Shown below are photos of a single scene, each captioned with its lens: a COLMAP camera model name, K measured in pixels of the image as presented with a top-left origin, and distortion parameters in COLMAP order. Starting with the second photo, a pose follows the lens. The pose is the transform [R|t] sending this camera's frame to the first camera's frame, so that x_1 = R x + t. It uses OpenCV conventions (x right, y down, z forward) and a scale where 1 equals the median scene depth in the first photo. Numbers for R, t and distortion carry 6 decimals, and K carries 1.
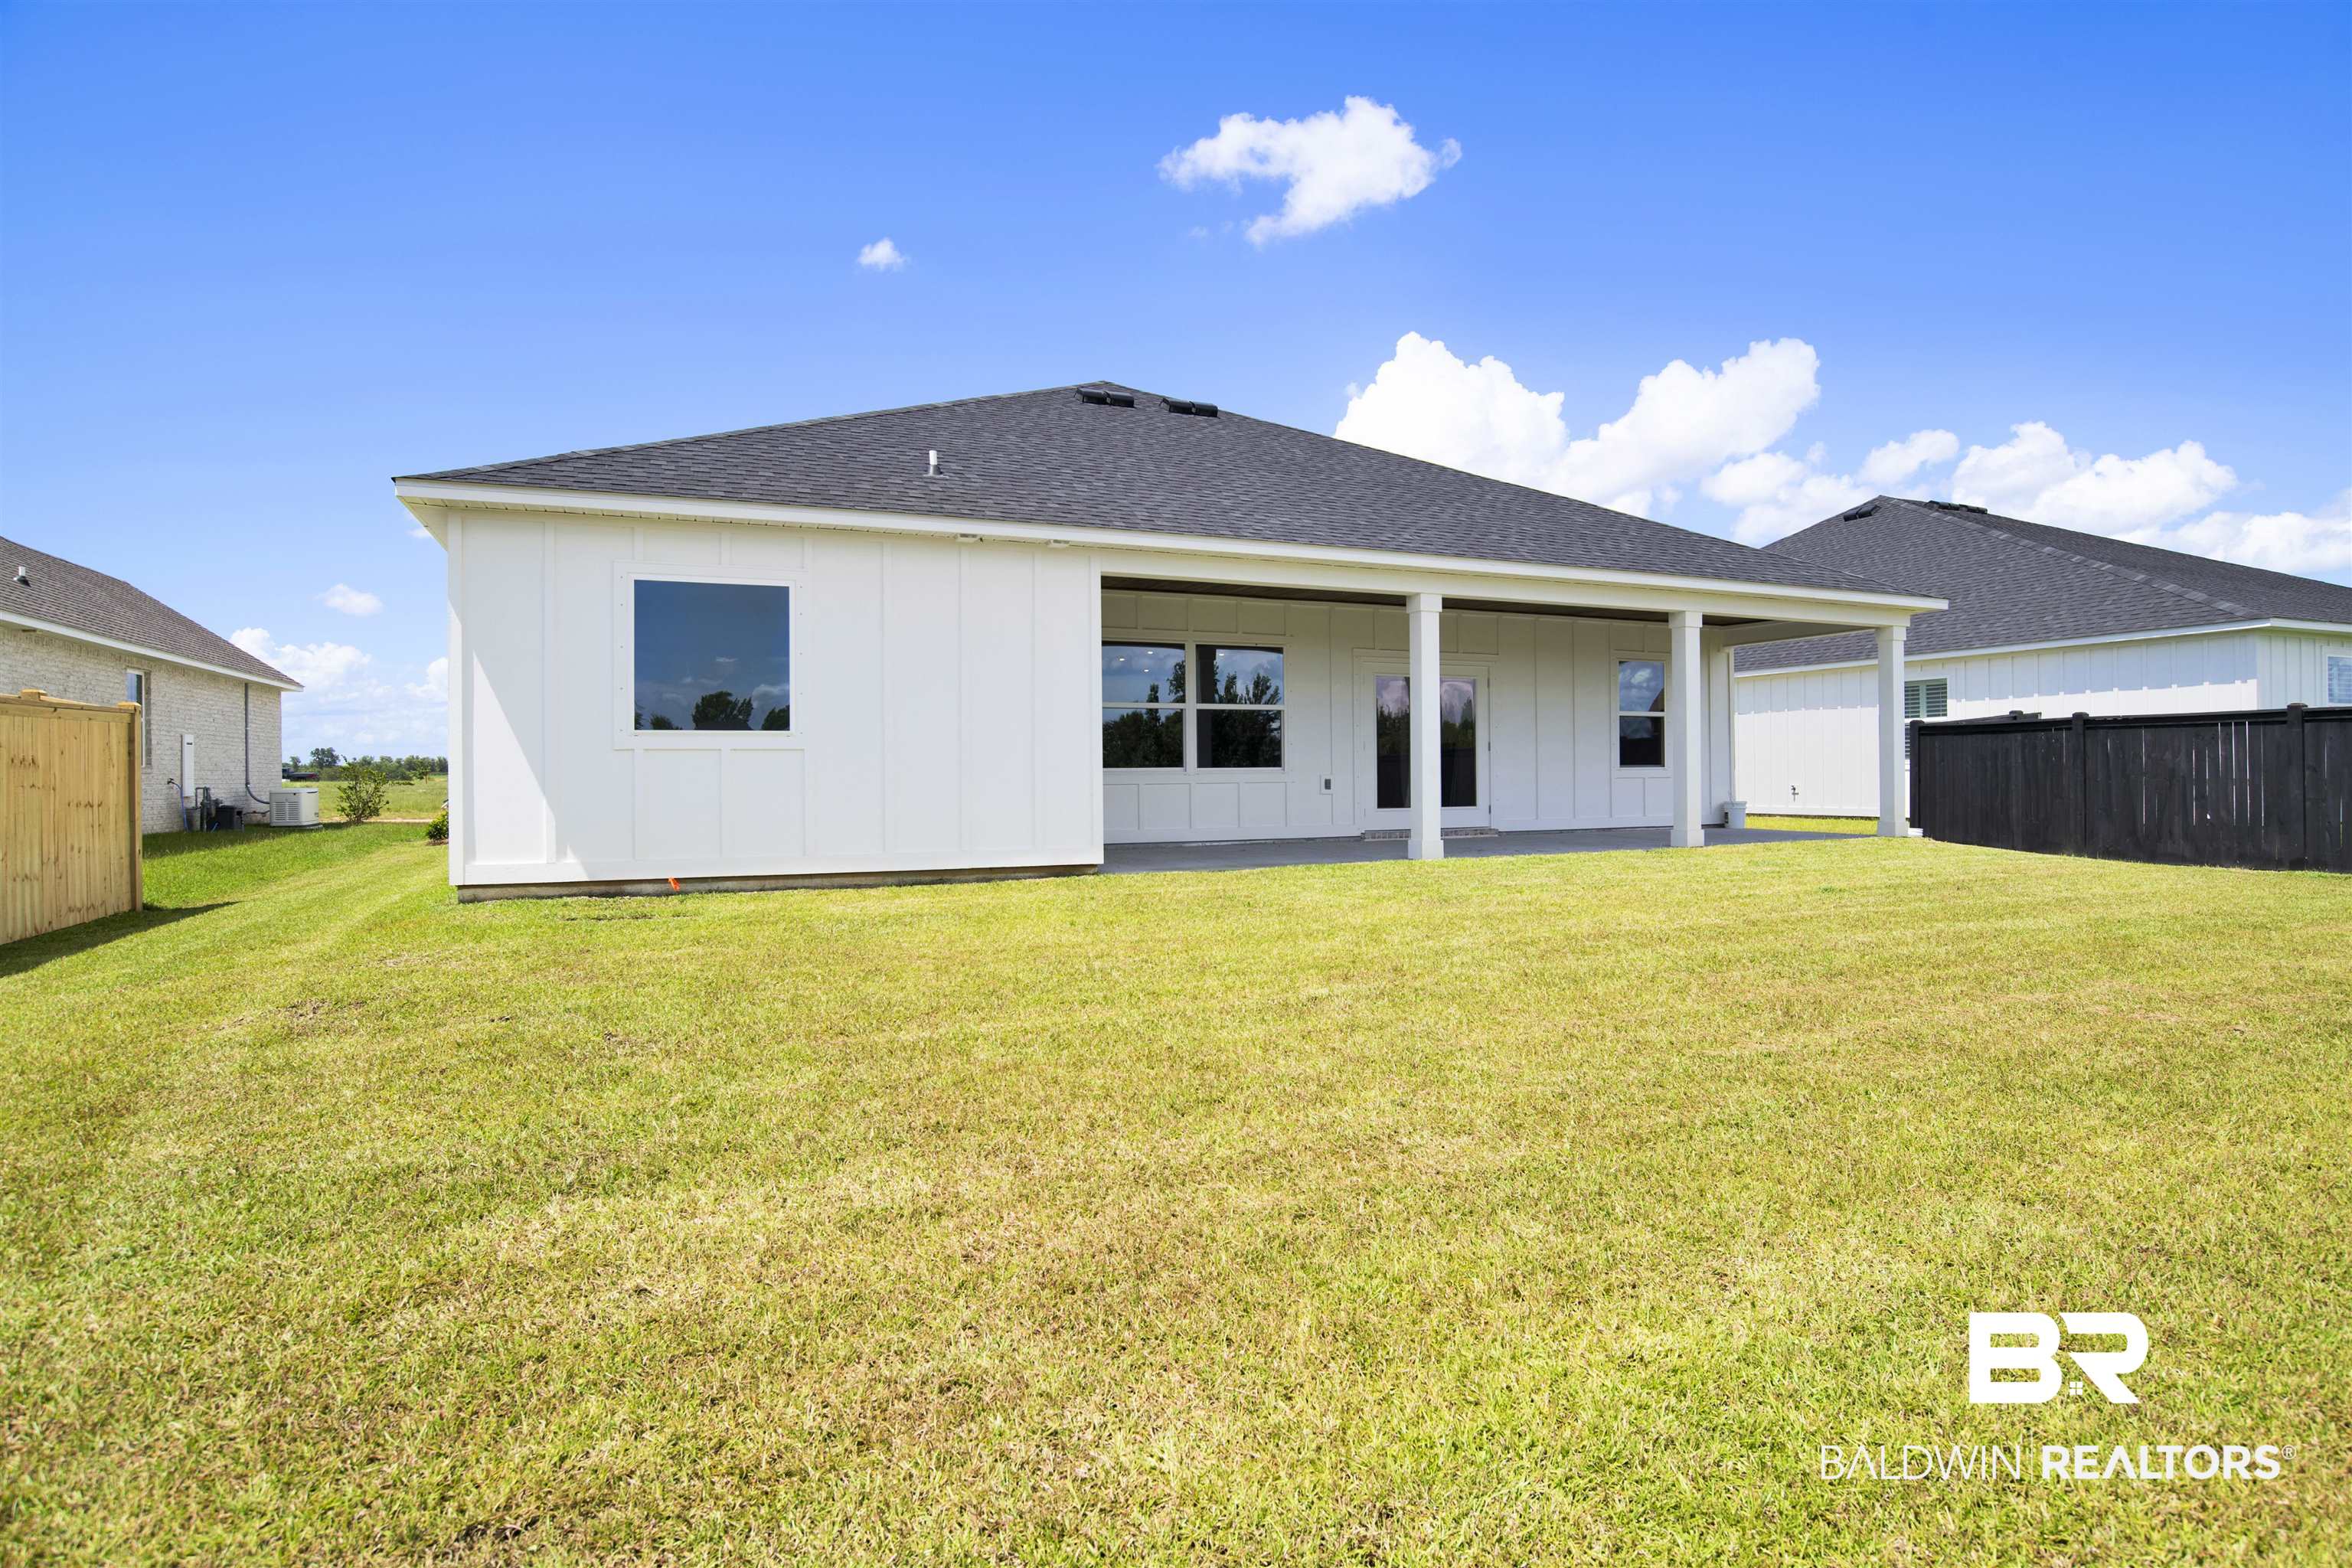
lens RADIAL K [[1244.2, 0, 1163.5], [0, 1244.2, 781.2], [0, 0, 1]] dist [-0.054471, 0.017519]
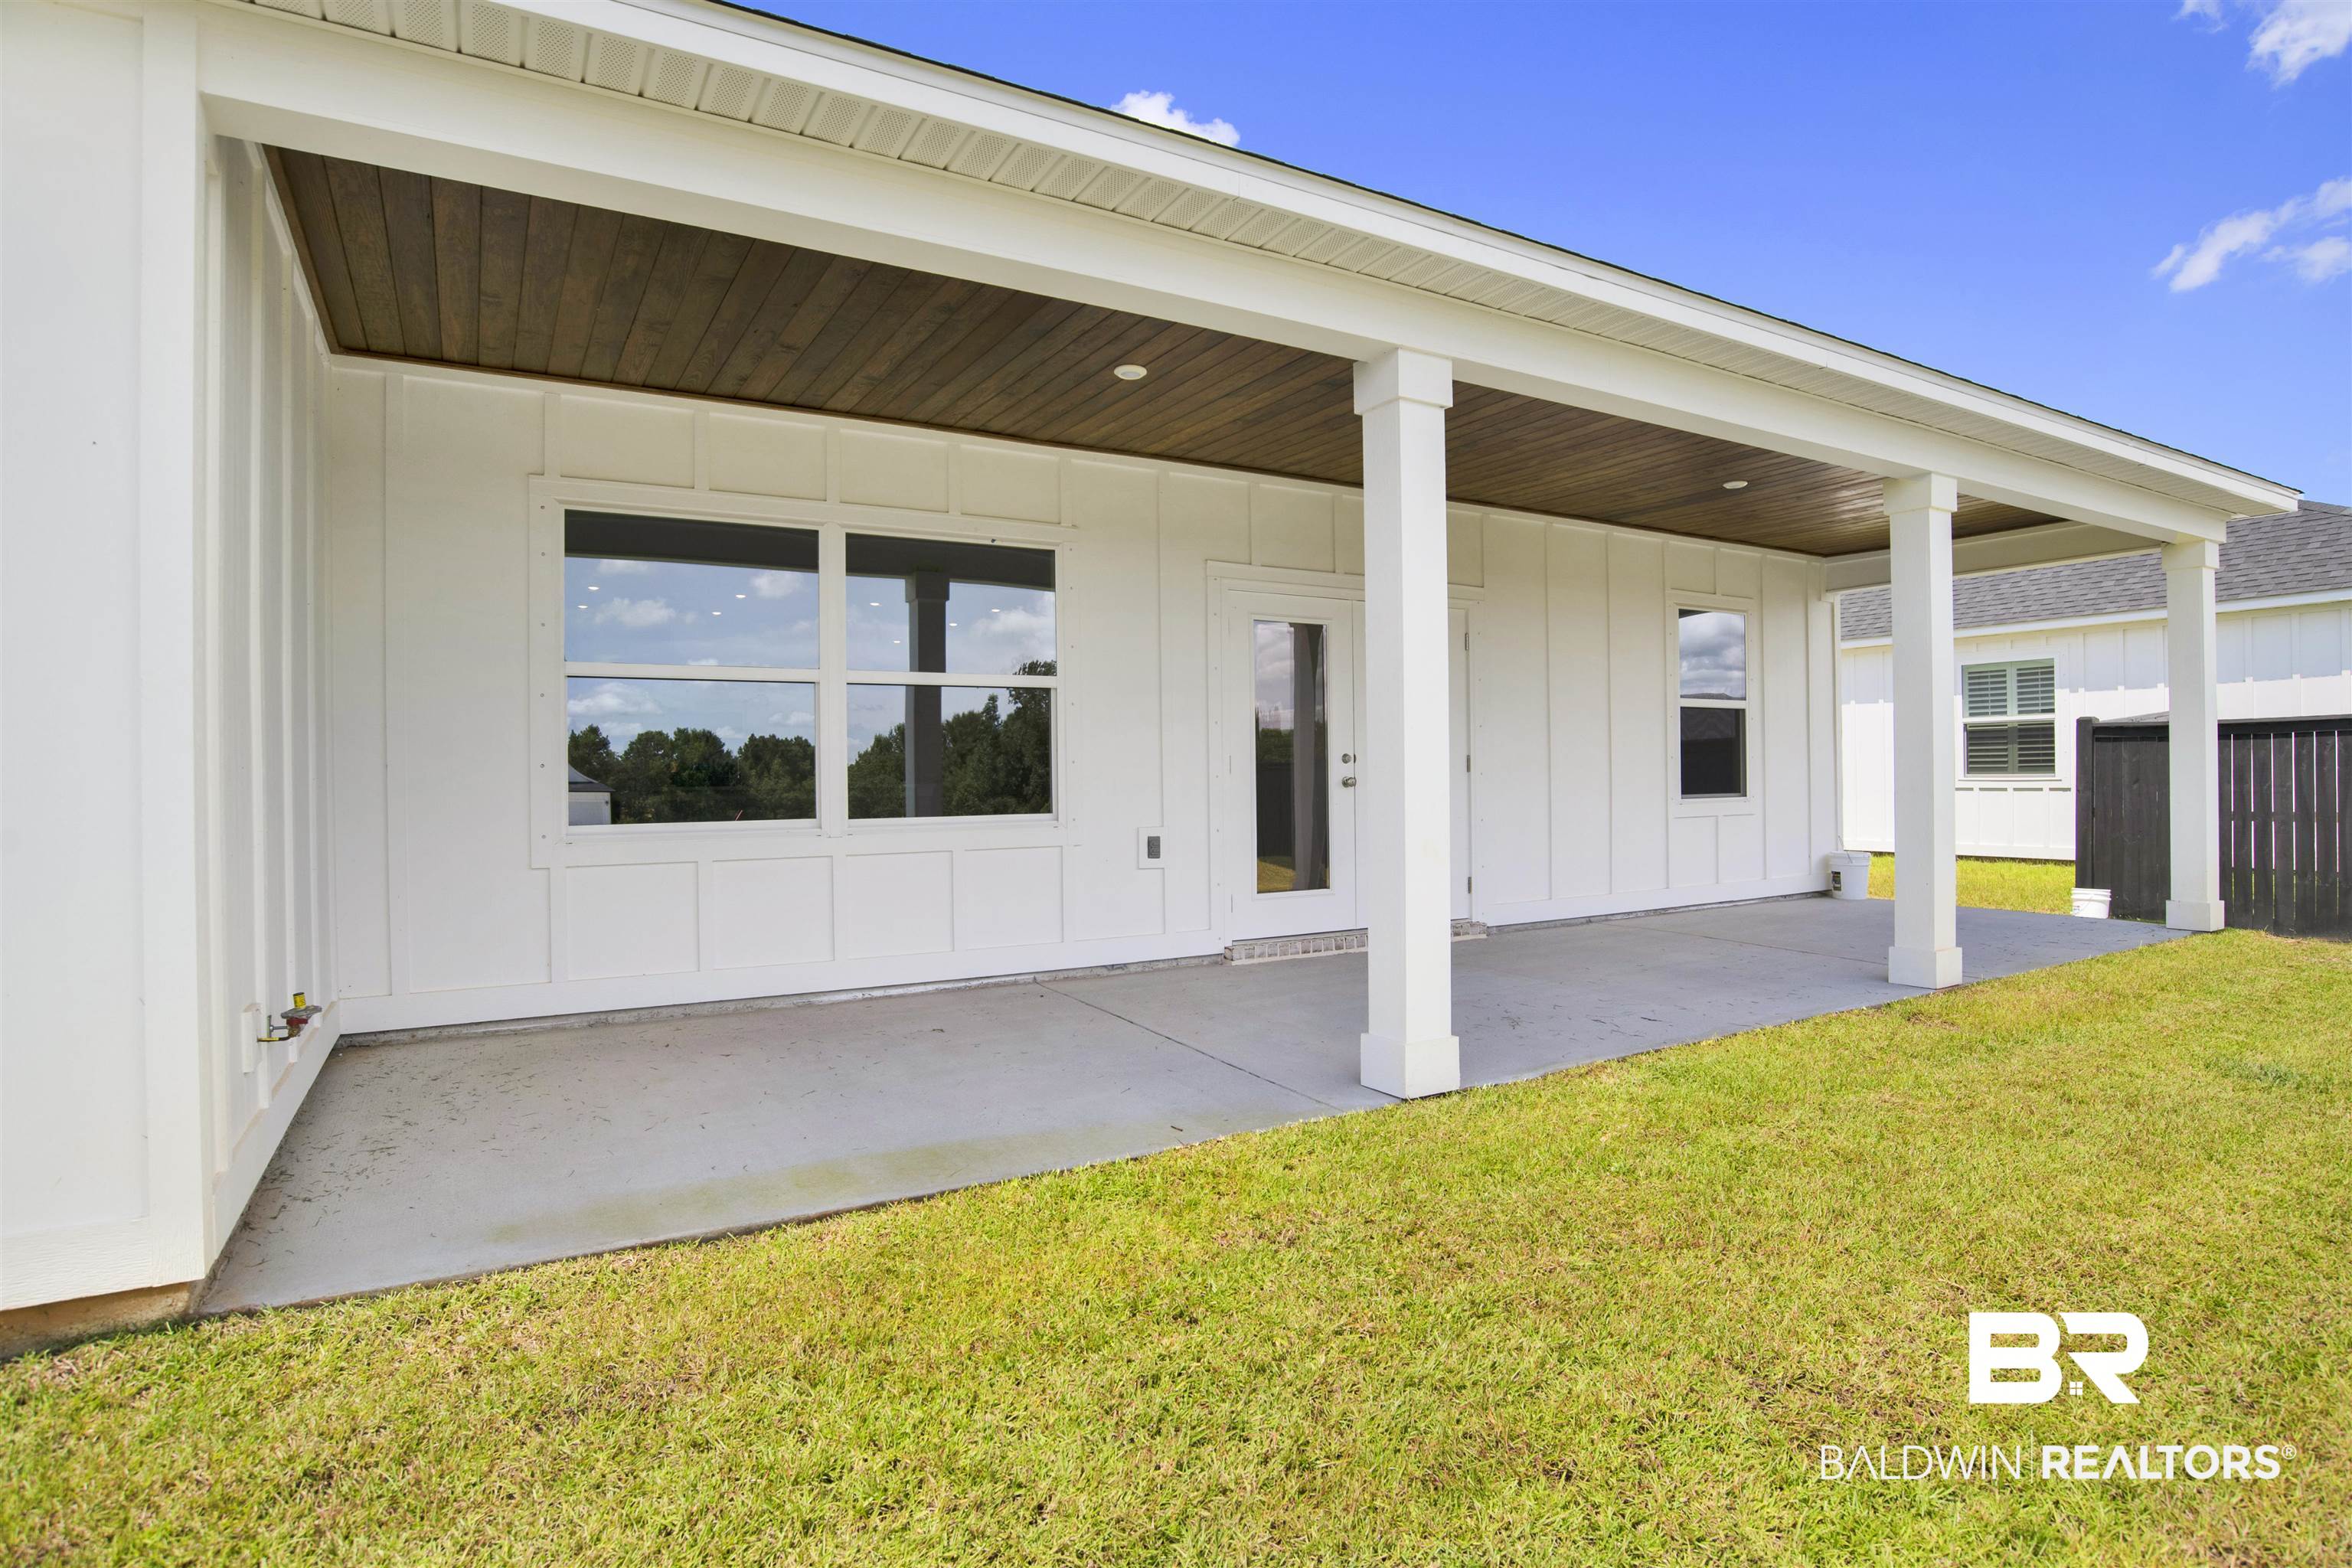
lens RADIAL K [[1244.2, 0, 1174.7], [0, 1244.2, 780.8], [0, 0, 1]] dist [-0.054471, 0.017519]
pose [[0.990032, 0.001237, 0.140837, 0.064507], [-0.001028, 0.999998, -0.001562, -0.016777], [-0.140838, 0.001402, 0.990032, 0.466177]]
